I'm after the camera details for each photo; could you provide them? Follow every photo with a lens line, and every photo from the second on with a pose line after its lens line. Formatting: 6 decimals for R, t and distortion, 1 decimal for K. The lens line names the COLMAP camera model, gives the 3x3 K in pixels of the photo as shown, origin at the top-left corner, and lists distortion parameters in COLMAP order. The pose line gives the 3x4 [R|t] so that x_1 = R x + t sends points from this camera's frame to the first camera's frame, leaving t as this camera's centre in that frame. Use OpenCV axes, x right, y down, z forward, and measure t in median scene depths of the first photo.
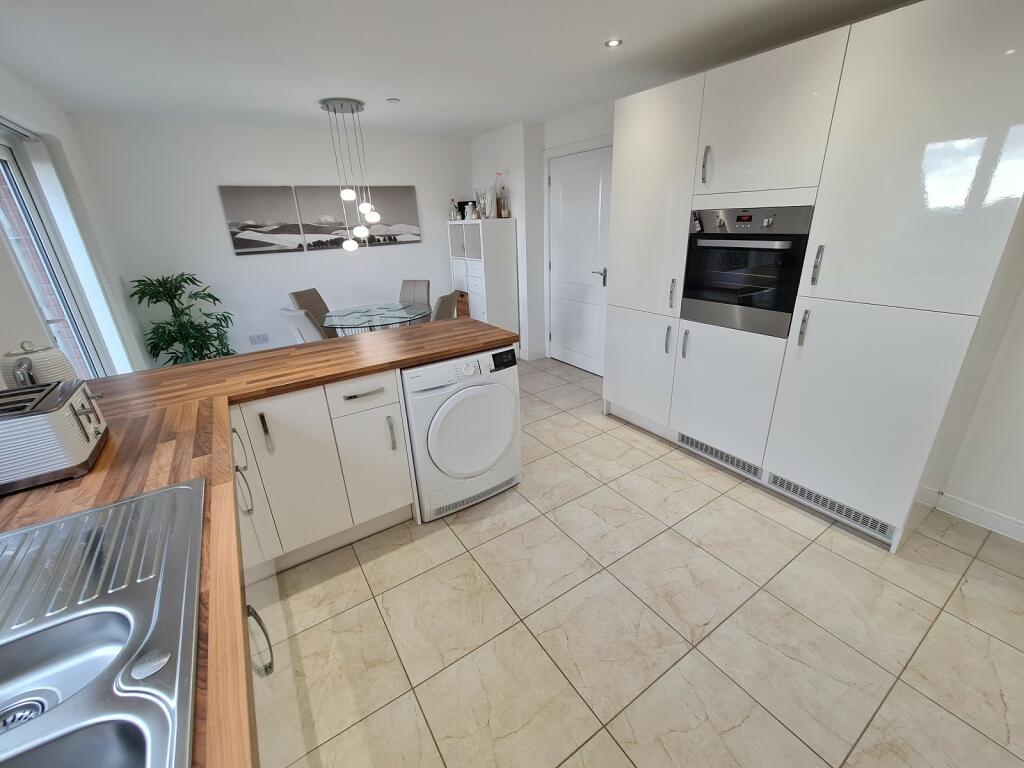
lens RADIAL K [[419.7, 0, 512.7], [0, 419.7, 382.0], [0, 0, 1]] dist [-0.003438, -0.000270]
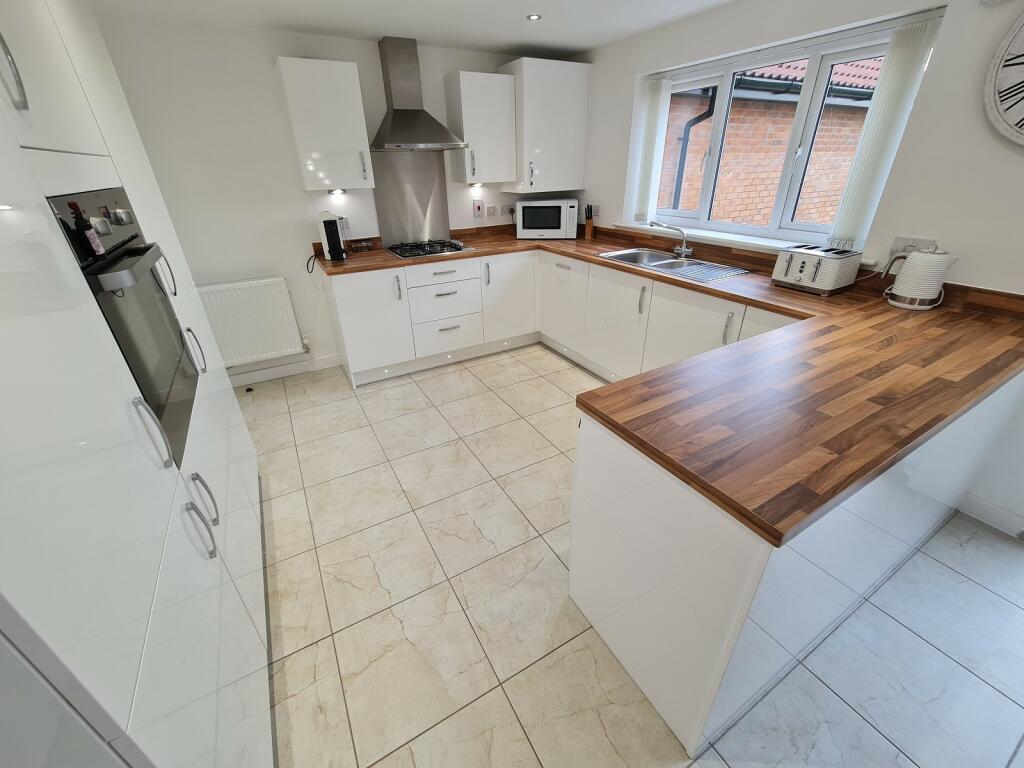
lens RADIAL K [[419.7, 0, 516.6], [0, 419.7, 380.6], [0, 0, 1]] dist [-0.003438, -0.000270]
pose [[-0.996864, 0.029105, 0.073584, 0.029750], [0.074575, 0.656536, 0.750599, -0.326270], [-0.026464, 0.753733, -0.656648, 0.801596]]
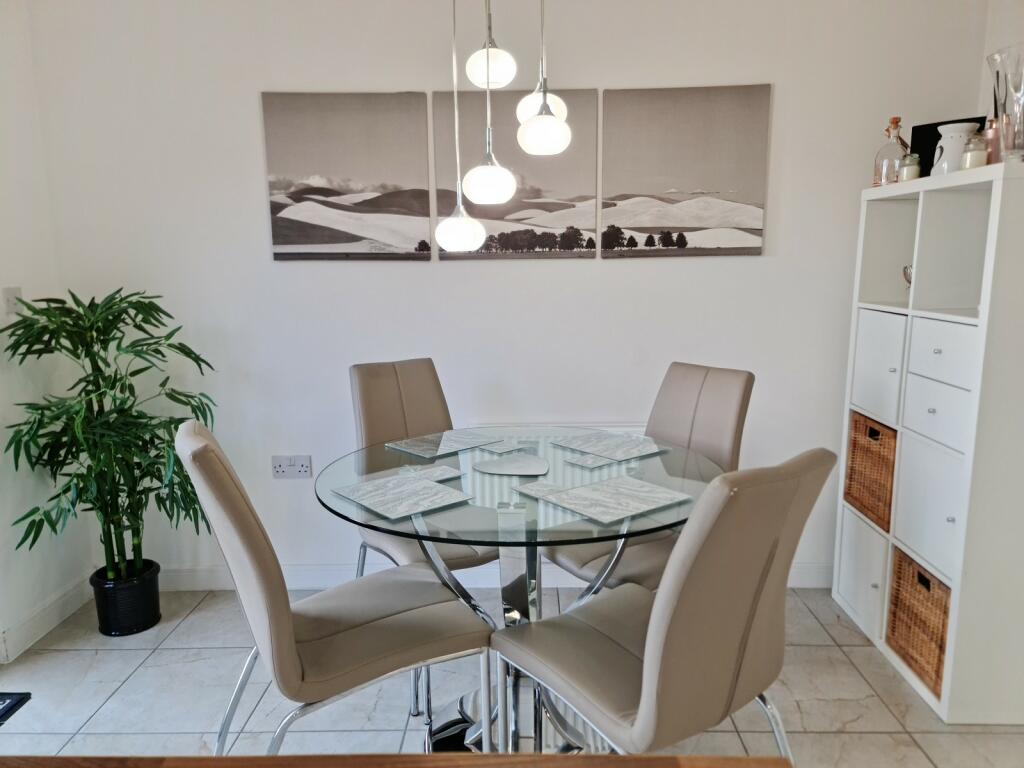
lens RADIAL K [[753.8, 0, 514.1], [0, 753.8, 390.9], [0, 0, 1]] dist [0.043391, -0.004619]
pose [[0.830069, 0.130461, -0.542185, -0.058264], [-0.224735, 0.968063, -0.111127, -0.153742], [0.510372, 0.214091, 0.832878, 0.546715]]
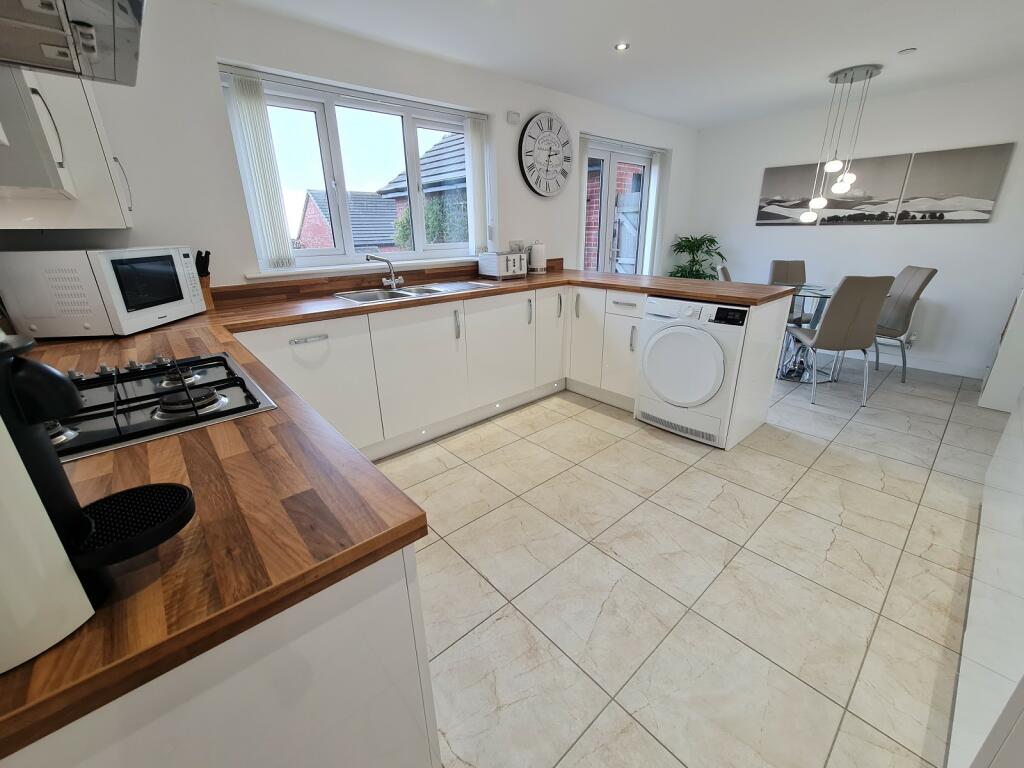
lens RADIAL K [[419.7, 0, 510.2], [0, 419.7, 380.4], [0, 0, 1]] dist [-0.003438, -0.000270]
pose [[0.140661, 0.371777, -0.917604, 0.541363], [-0.353030, 0.884729, 0.304341, -0.020919], [0.924978, 0.281133, 0.255696, 0.151383]]
